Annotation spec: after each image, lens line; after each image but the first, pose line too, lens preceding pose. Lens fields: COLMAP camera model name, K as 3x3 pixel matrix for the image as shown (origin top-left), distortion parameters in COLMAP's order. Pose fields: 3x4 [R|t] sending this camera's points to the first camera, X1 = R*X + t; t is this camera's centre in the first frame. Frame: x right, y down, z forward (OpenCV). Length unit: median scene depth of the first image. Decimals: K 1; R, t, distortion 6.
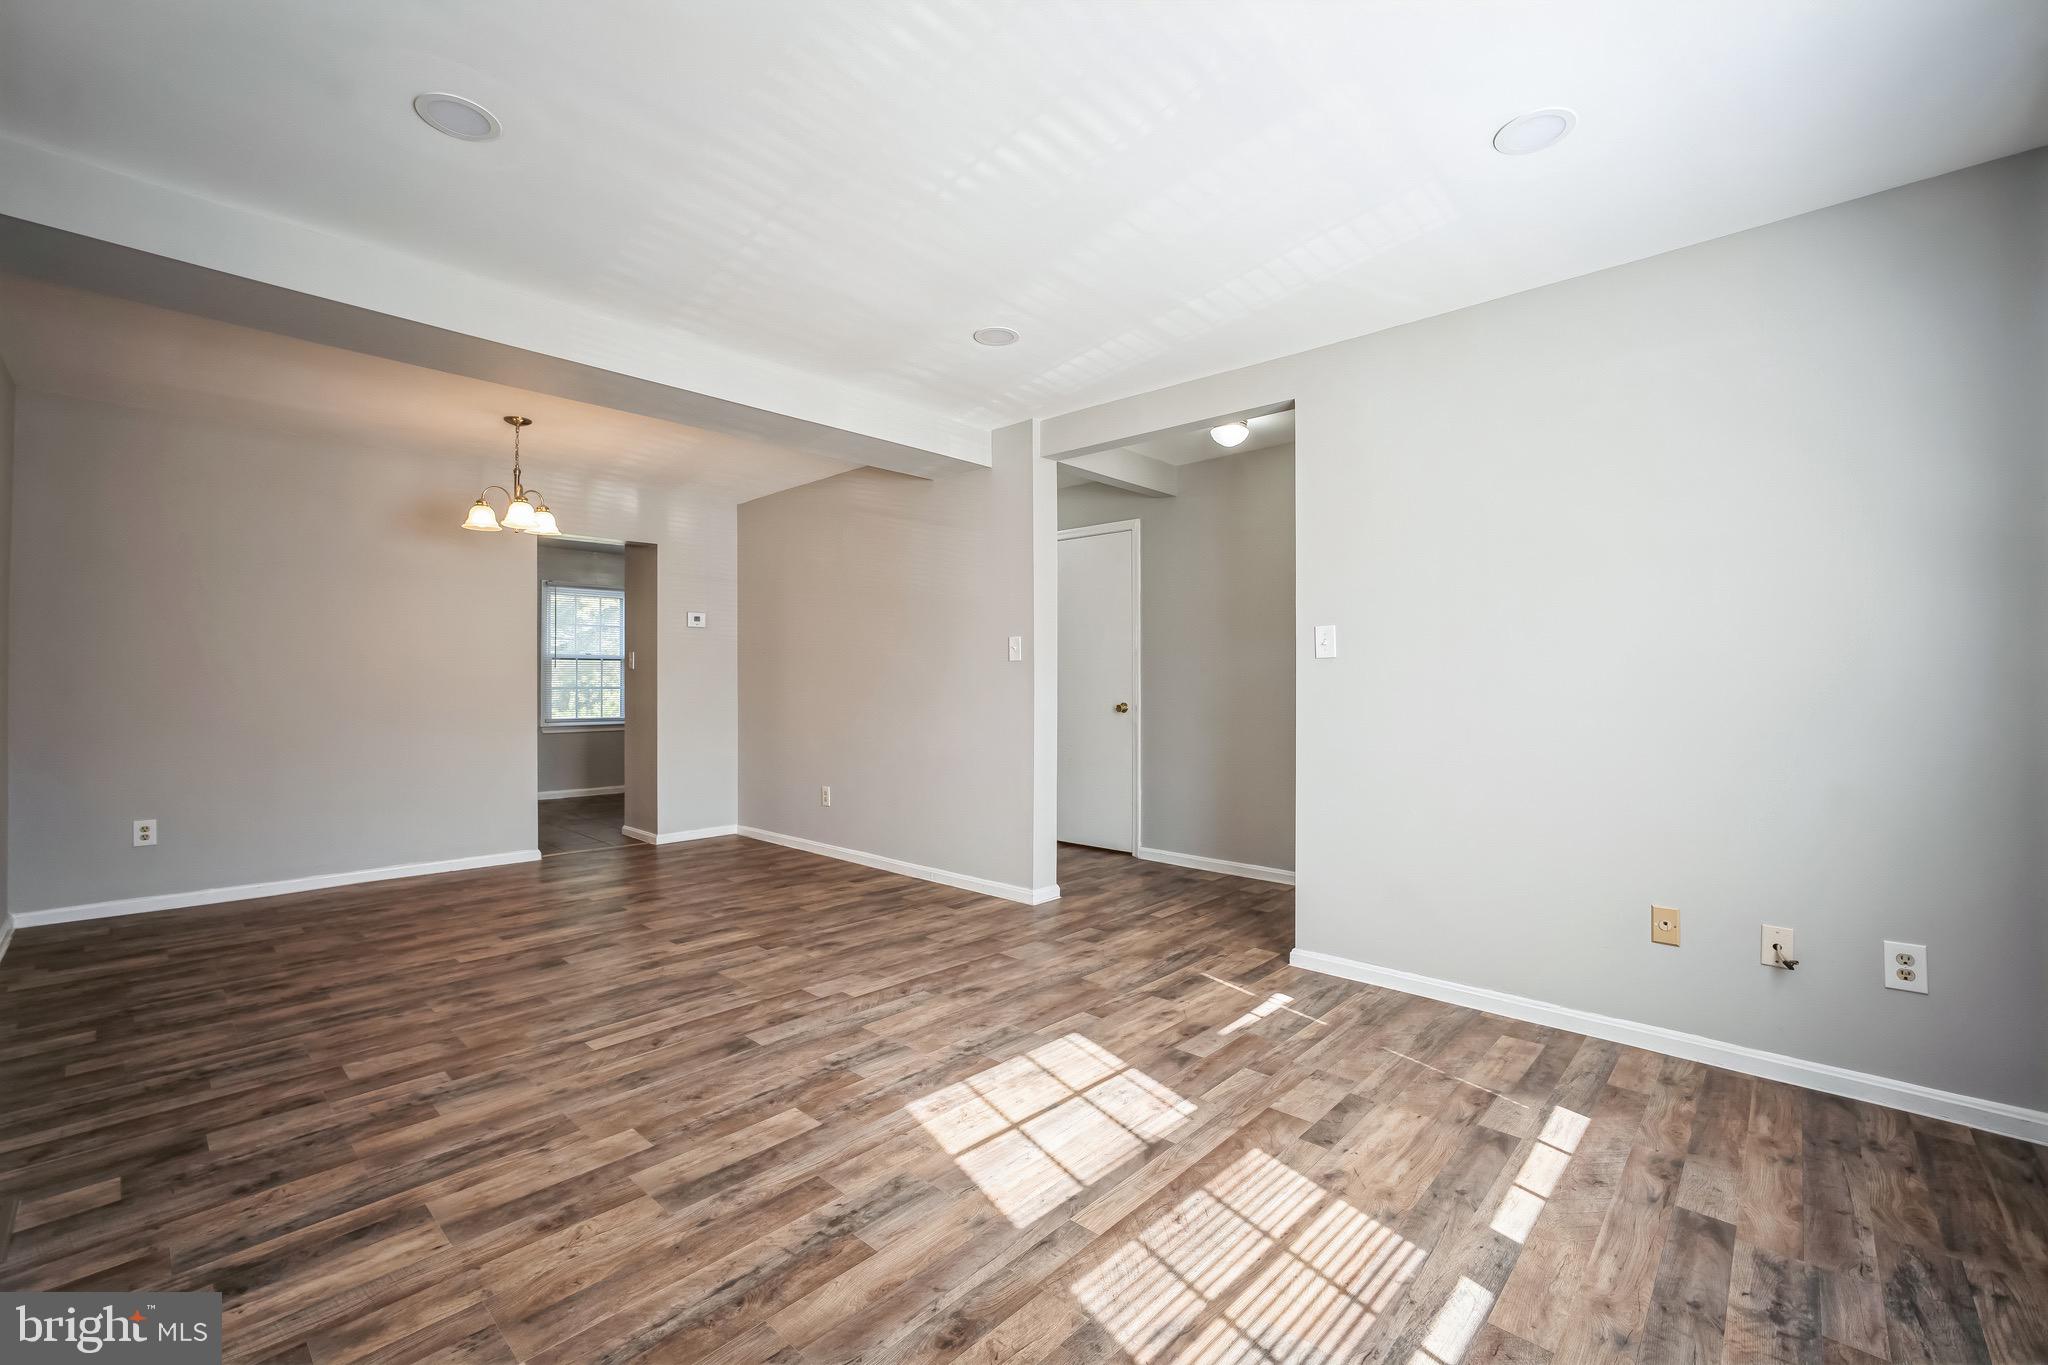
lens RADIAL K [[866.0, 0, 1026.3], [0, 866.0, 677.7], [0, 0, 1]] dist [-0.039761, 0.015009]
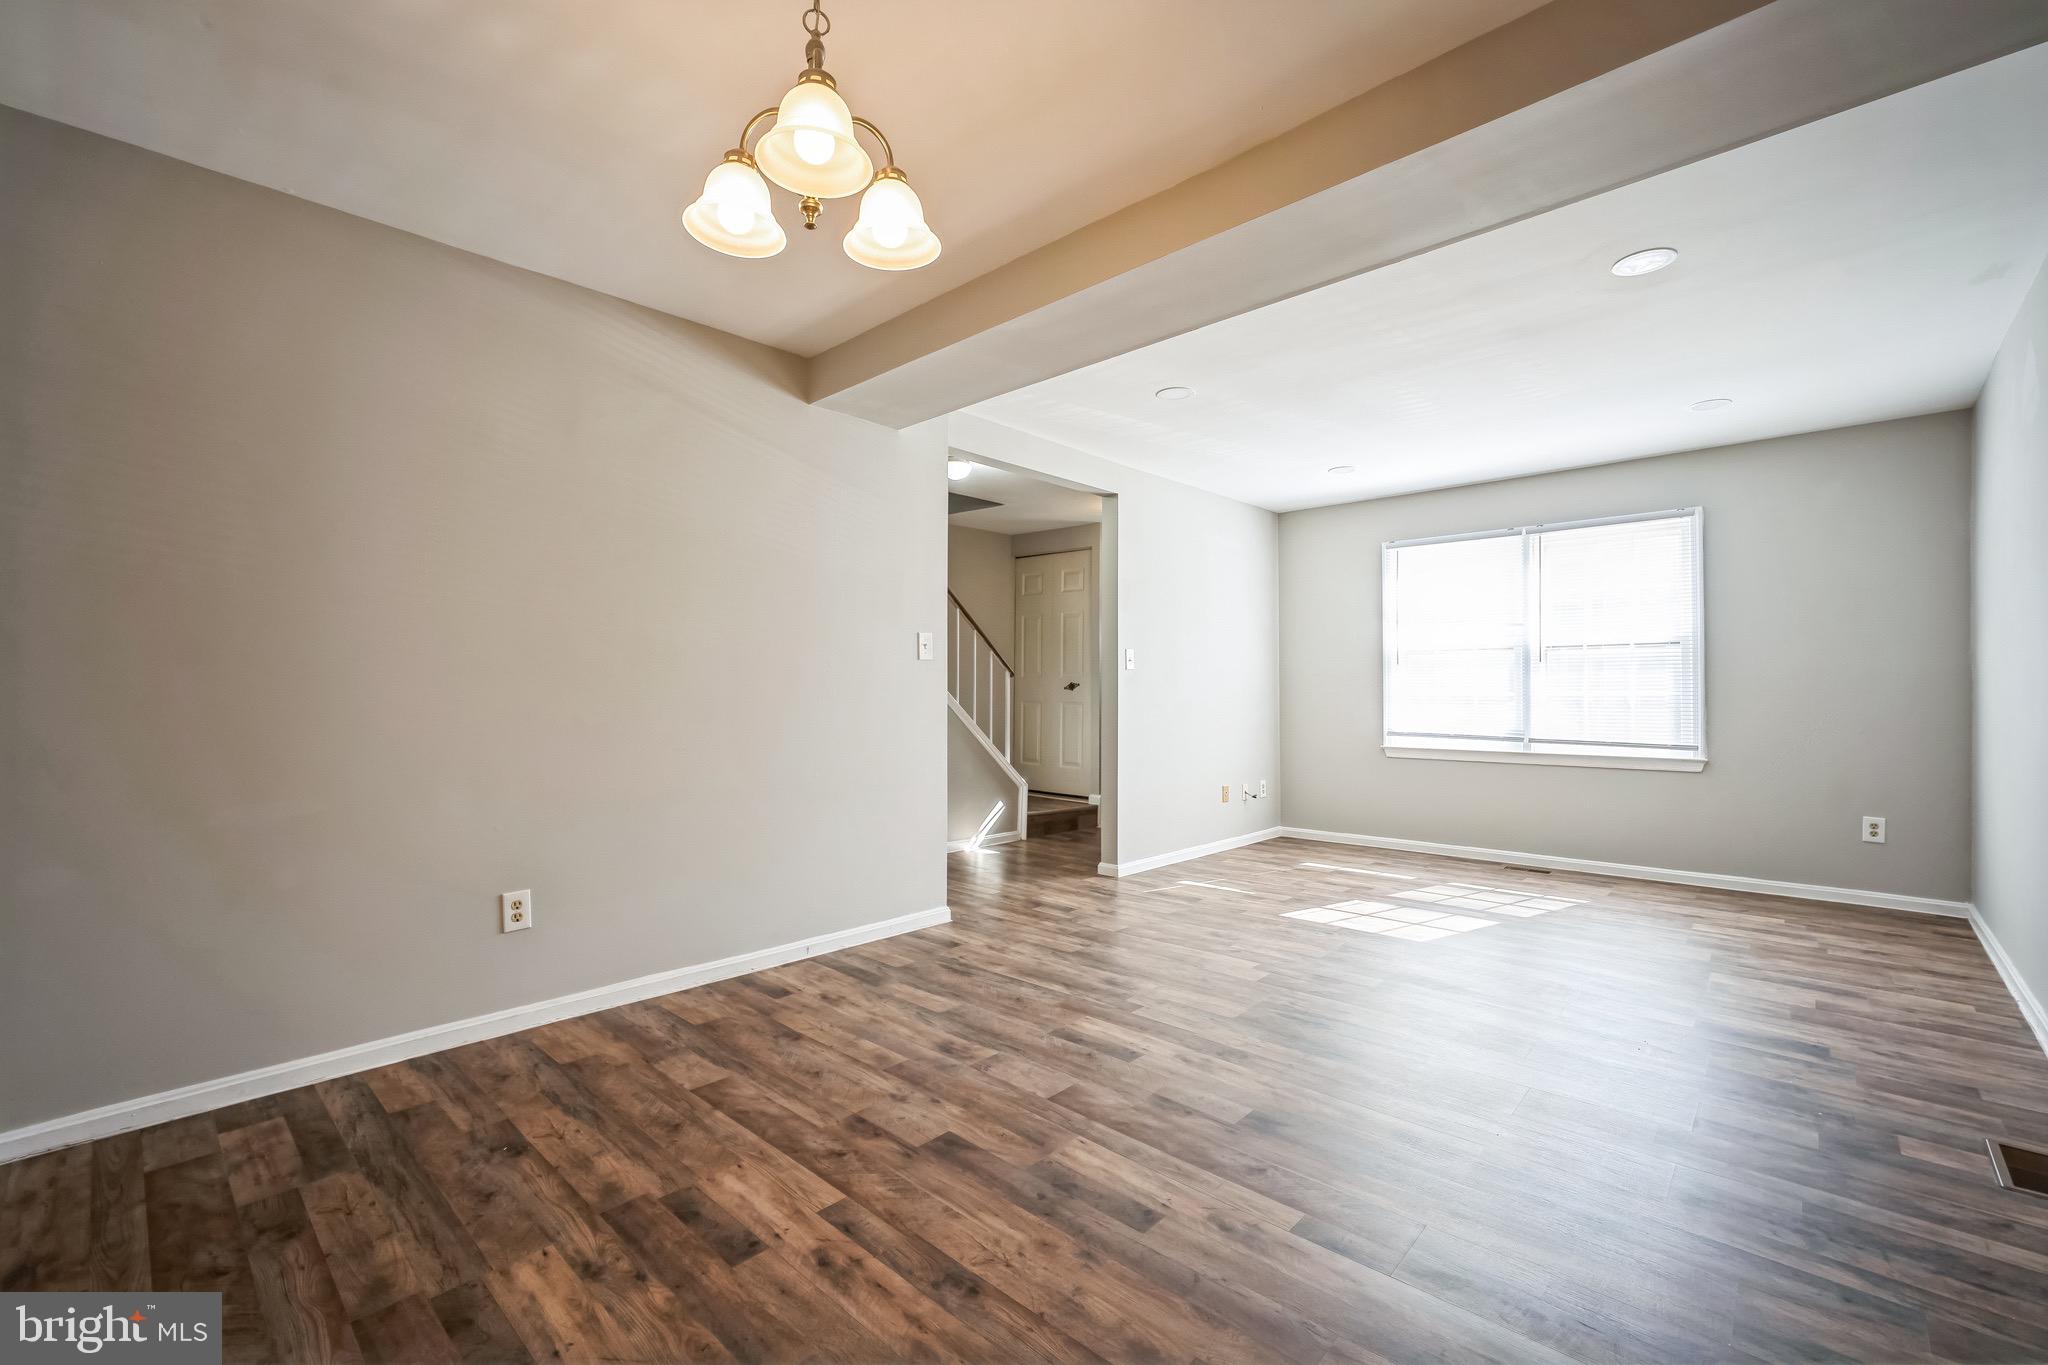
lens RADIAL K [[866.0, 0, 1026.3], [0, 866.0, 677.7], [0, 0, 1]] dist [-0.039761, 0.015009]
pose [[0.002117, 0.012026, 0.999925, -1.502953], [-0.010221, 0.999876, -0.012003, 0.013609], [-0.999946, -0.010195, 0.002240, 1.474507]]
